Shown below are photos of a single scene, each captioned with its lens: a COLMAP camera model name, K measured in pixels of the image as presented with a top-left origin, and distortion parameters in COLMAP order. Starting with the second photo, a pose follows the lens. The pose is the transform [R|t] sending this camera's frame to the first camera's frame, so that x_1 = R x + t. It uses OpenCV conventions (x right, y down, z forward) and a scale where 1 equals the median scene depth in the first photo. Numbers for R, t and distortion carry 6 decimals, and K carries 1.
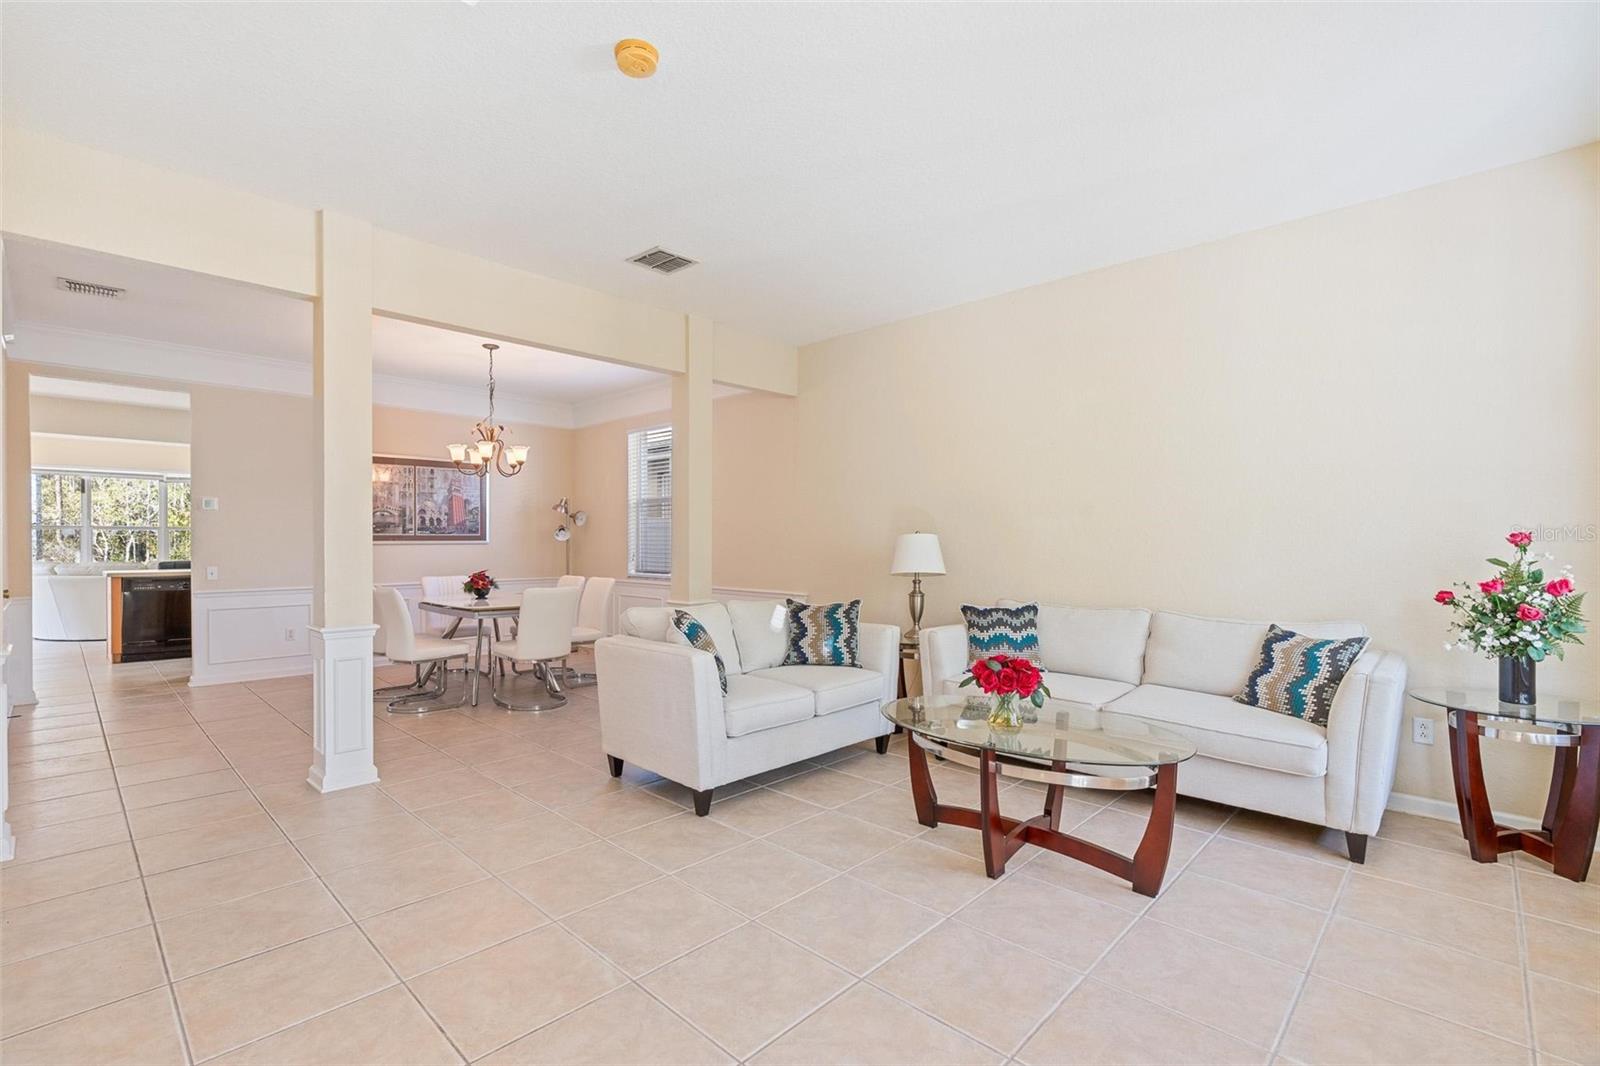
lens RADIAL K [[725.0, 0, 804.7], [0, 725.0, 533.9], [0, 0, 1]] dist [-0.005891, 0.000057]
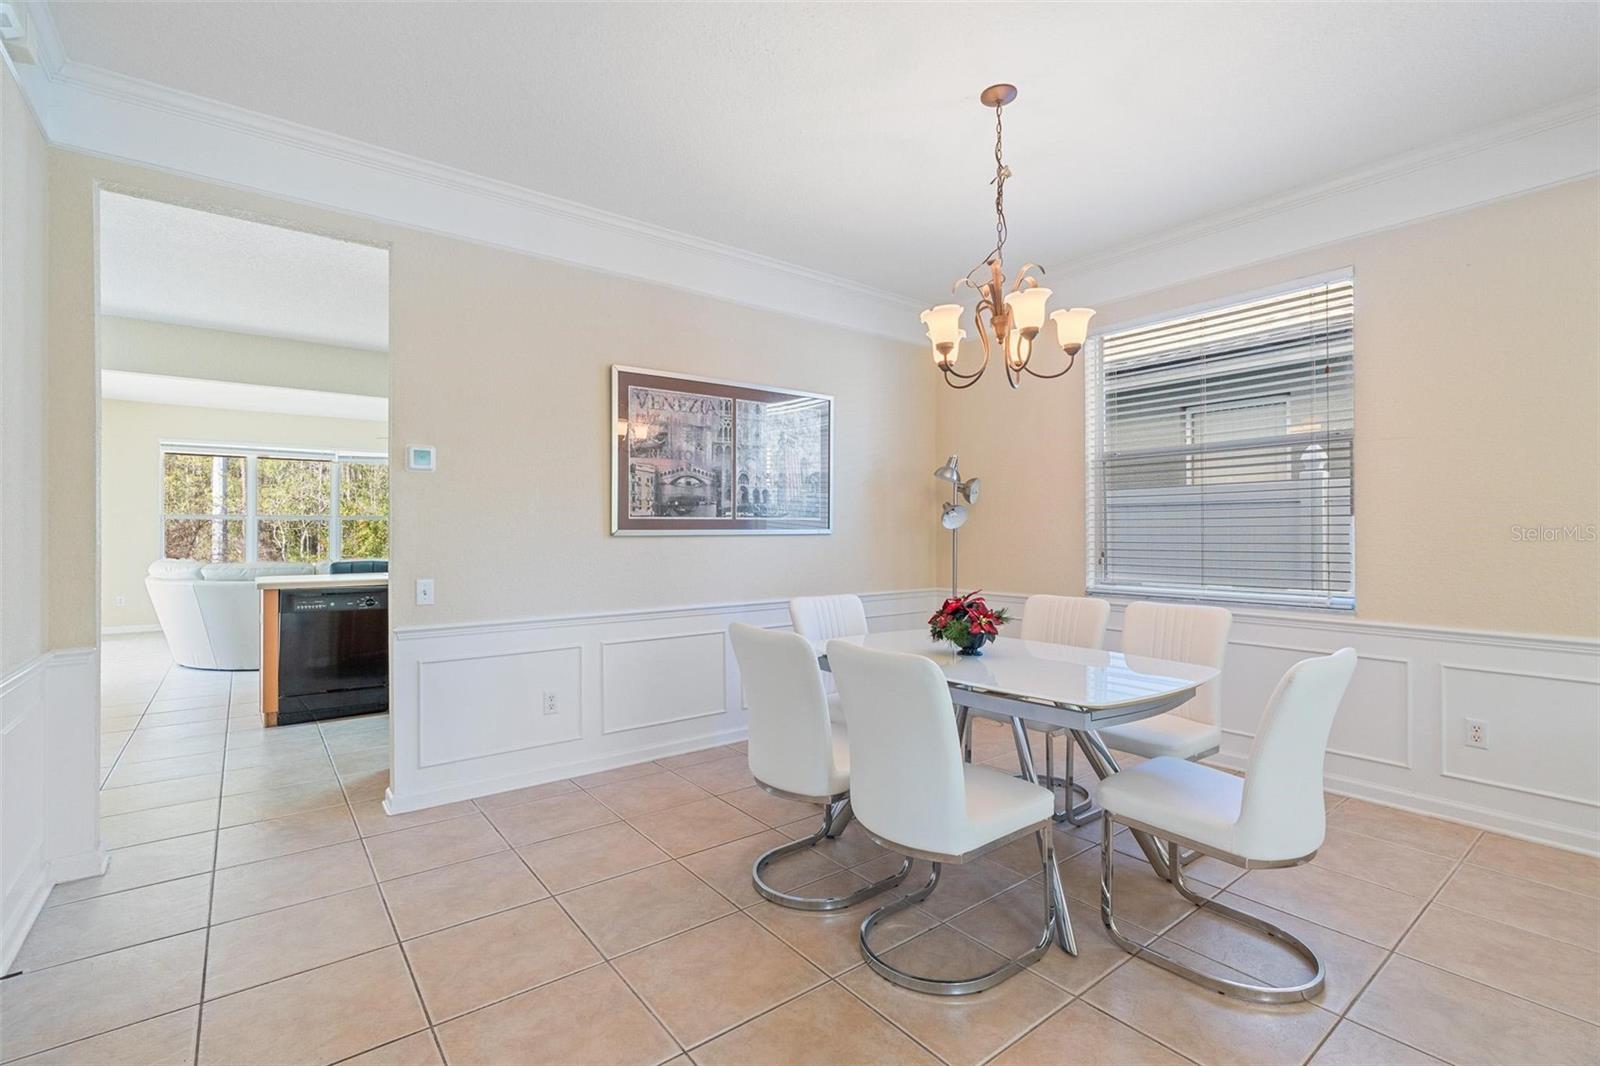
lens RADIAL K [[733.8, 0, 809.9], [0, 733.8, 522.5], [0, 0, 1]] dist [0.000343, 0.000007]
pose [[0.988829, -0.005641, -0.148948, -0.680074], [0.005118, 0.999979, -0.003895, 0.011593], [0.148967, 0.003089, 0.988837, 0.754095]]
